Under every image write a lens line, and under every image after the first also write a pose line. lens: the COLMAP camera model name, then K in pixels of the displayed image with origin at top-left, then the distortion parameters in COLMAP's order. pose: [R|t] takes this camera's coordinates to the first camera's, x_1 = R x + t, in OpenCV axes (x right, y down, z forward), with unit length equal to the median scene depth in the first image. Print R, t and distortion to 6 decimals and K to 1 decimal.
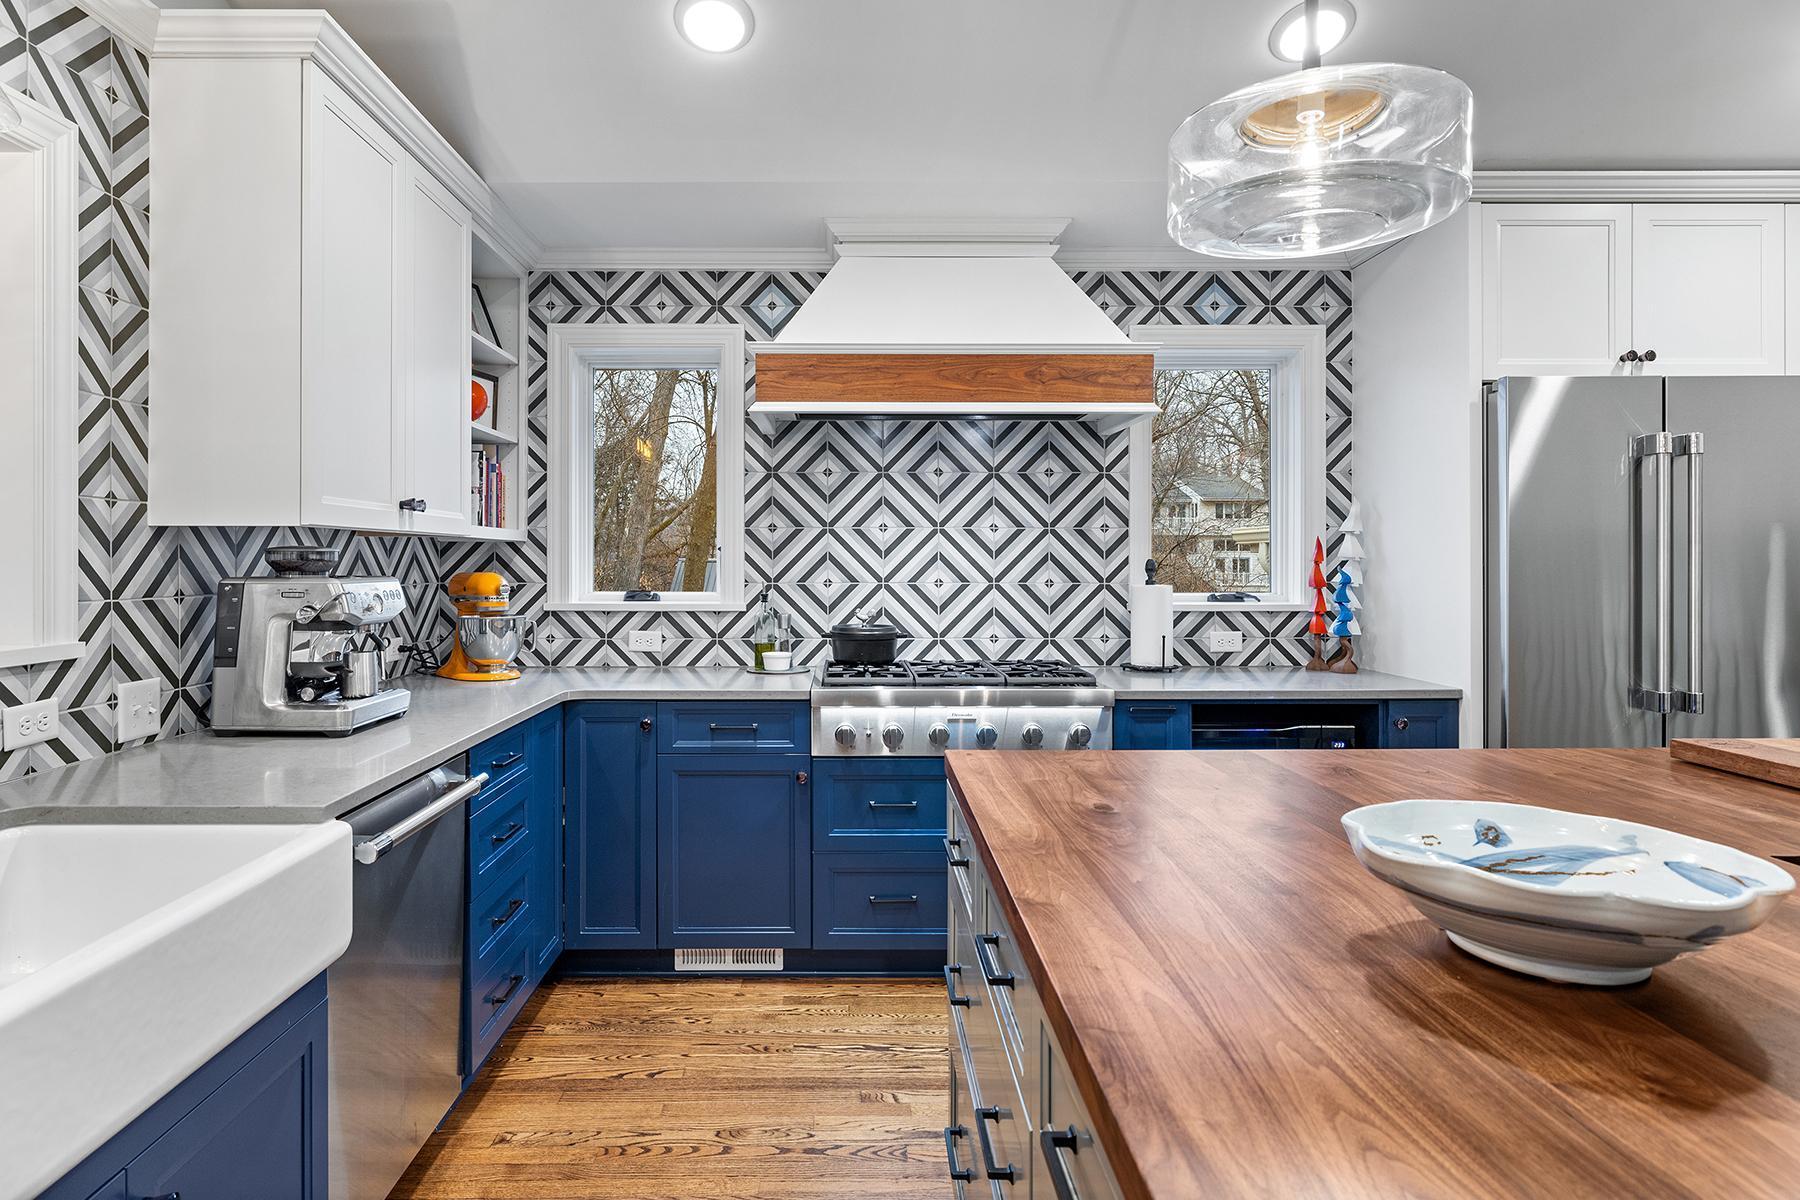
lens RADIAL K [[974.6, 0, 876.8], [0, 974.6, 557.8], [0, 0, 1]] dist [-0.003212, -0.001878]
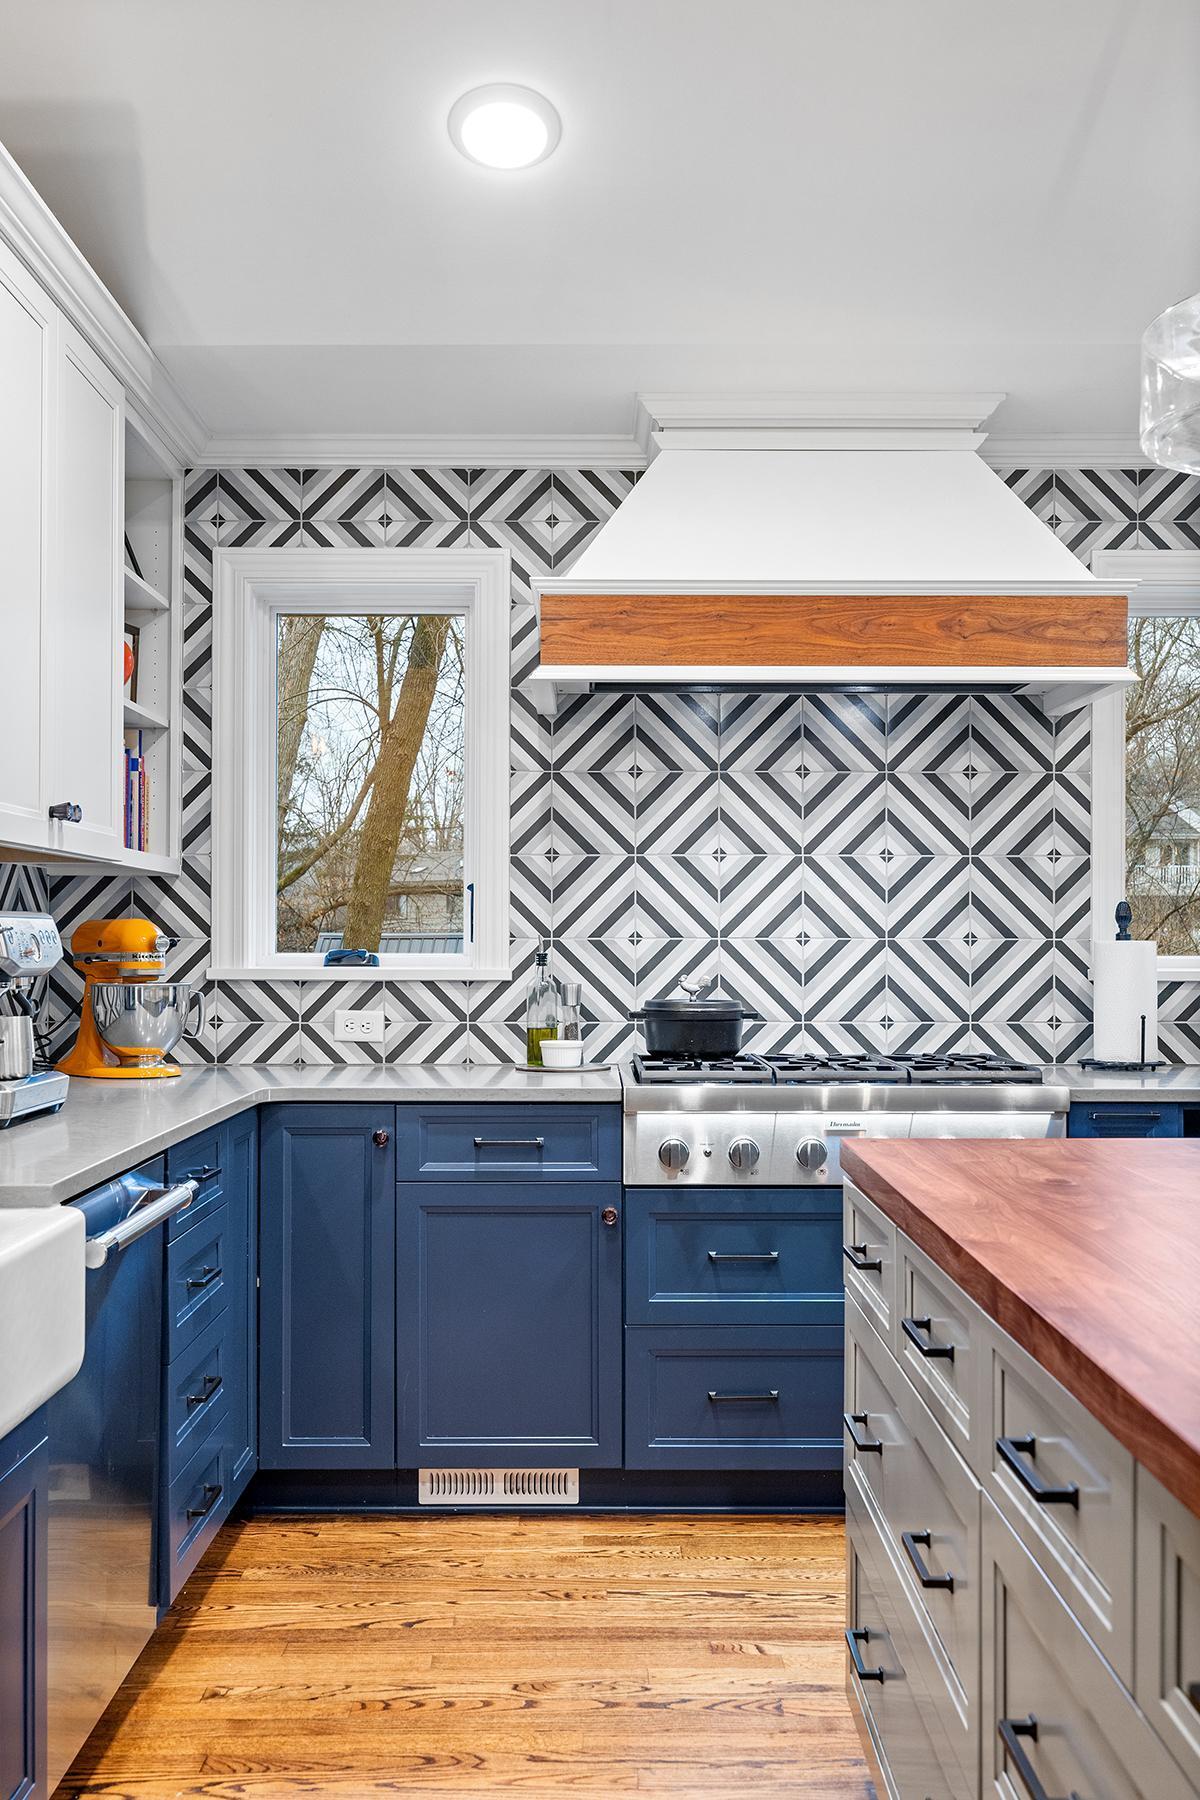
lens RADIAL K [[1693.7, 0, 636.7], [0, 1693.7, 923.7], [0, 0, 1]] dist [0.003143, 0.000000]
pose [[0.999959, 0.001573, -0.008898, -0.040214], [-0.001636, 0.999973, -0.007111, 0.024843], [0.008887, 0.007125, 0.999935, -0.156460]]
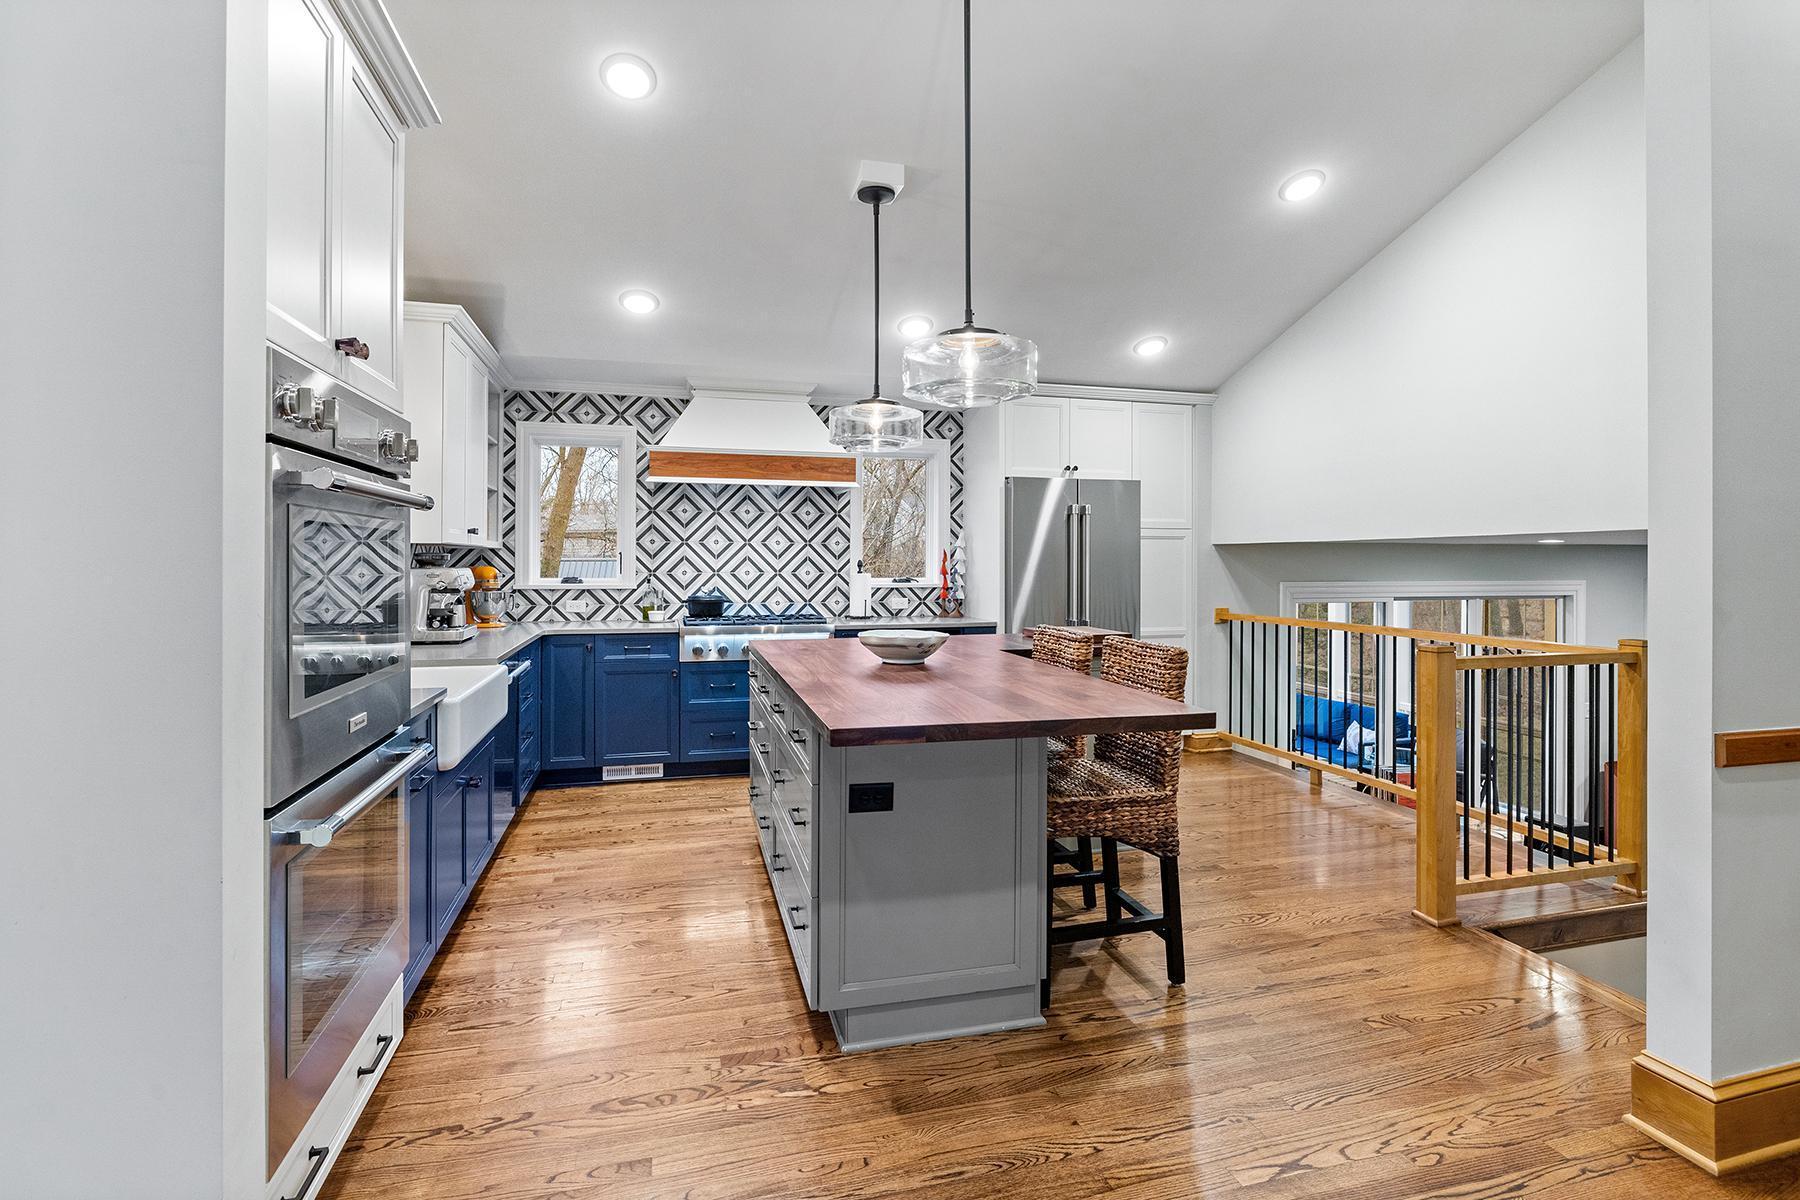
lens RADIAL K [[829.2, 0, 884.5], [0, 829.2, 555.3], [0, 0, 1]] dist [-0.002514, -0.001392]
pose [[0.974702, 0.004513, 0.223463, -0.033506], [-0.003695, 0.999985, -0.004079, -0.001393], [-0.223478, 0.003150, 0.974704, -0.580519]]
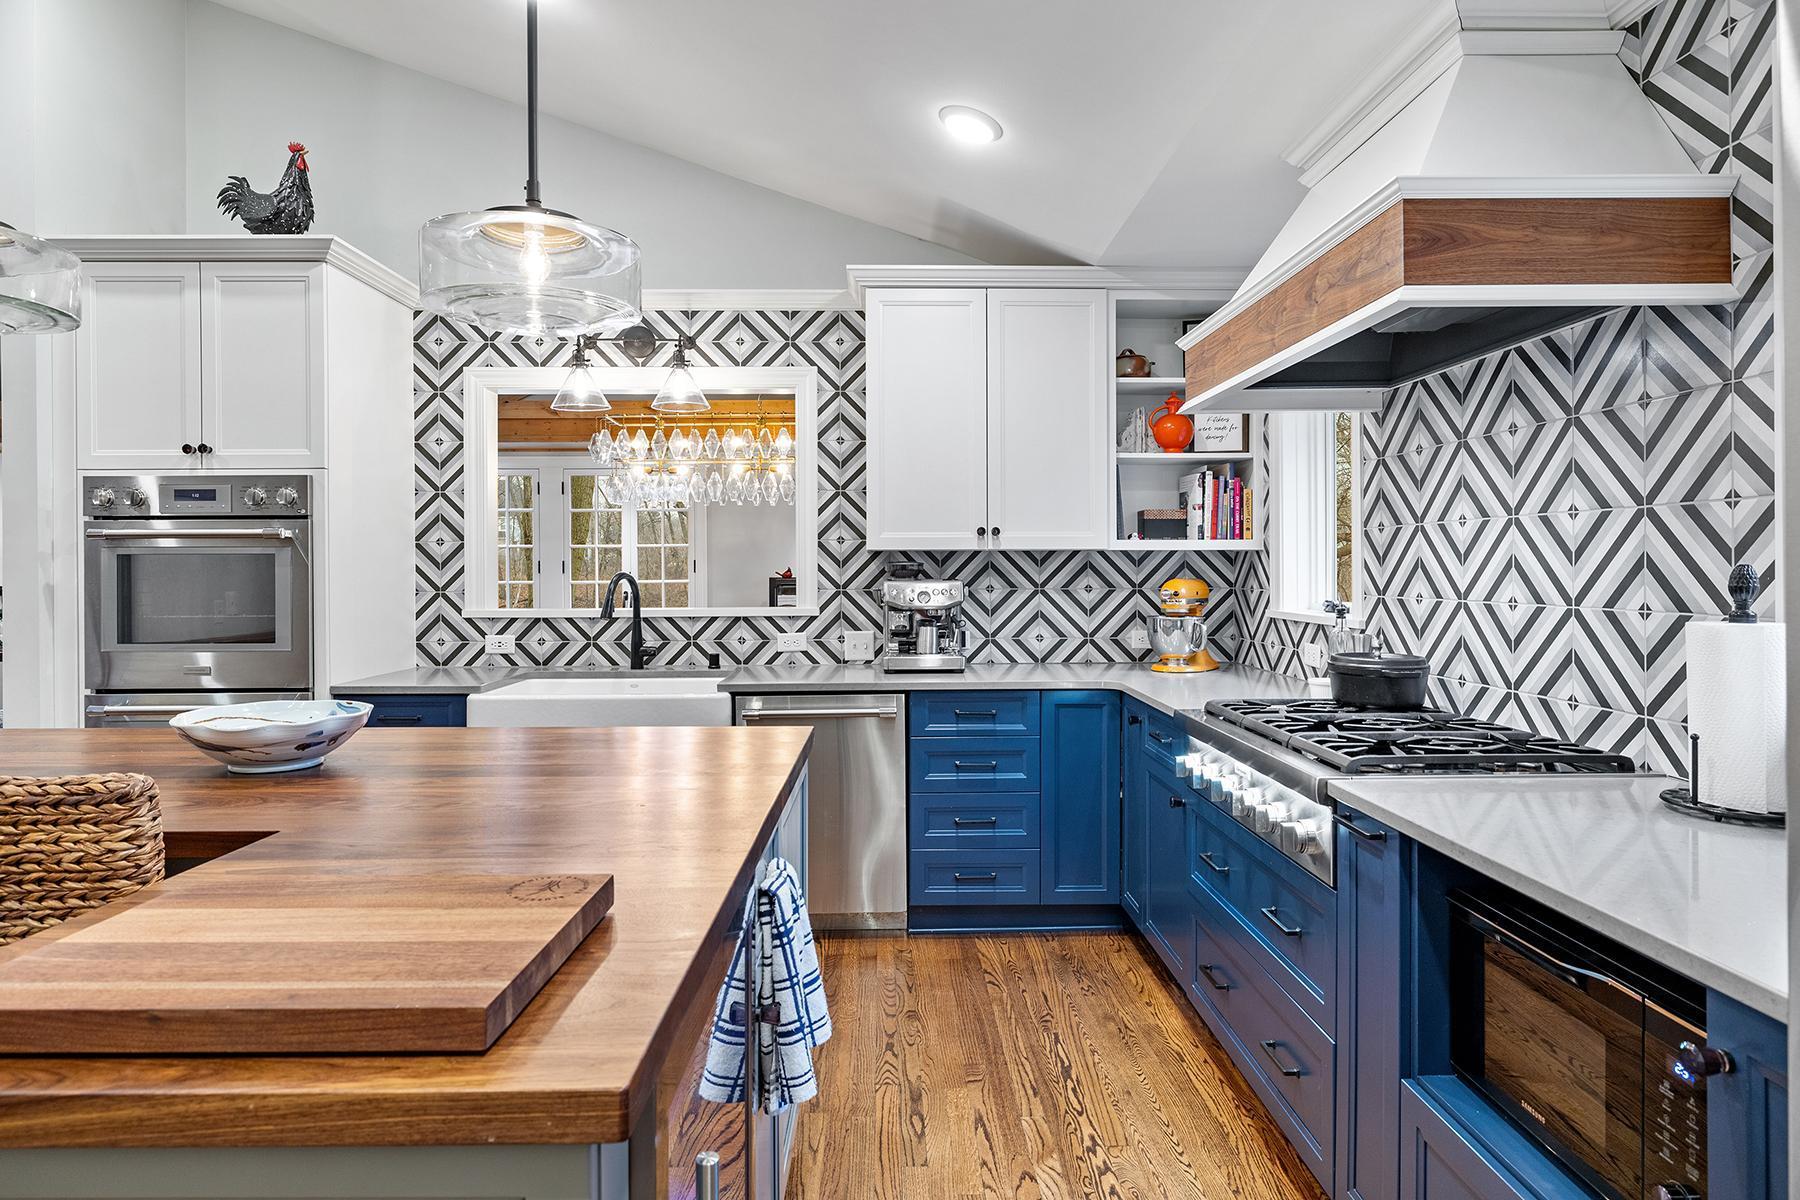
lens RADIAL K [[1008.1, 0, 889.4], [0, 1008.1, 574.7], [0, 0, 1]] dist [0.002119, -0.004011]
pose [[0.001051, 0.004779, -0.999988, 0.737567], [0.005571, 0.999973, 0.004785, 0.001603], [0.999984, -0.005576, 0.001025, 0.607076]]
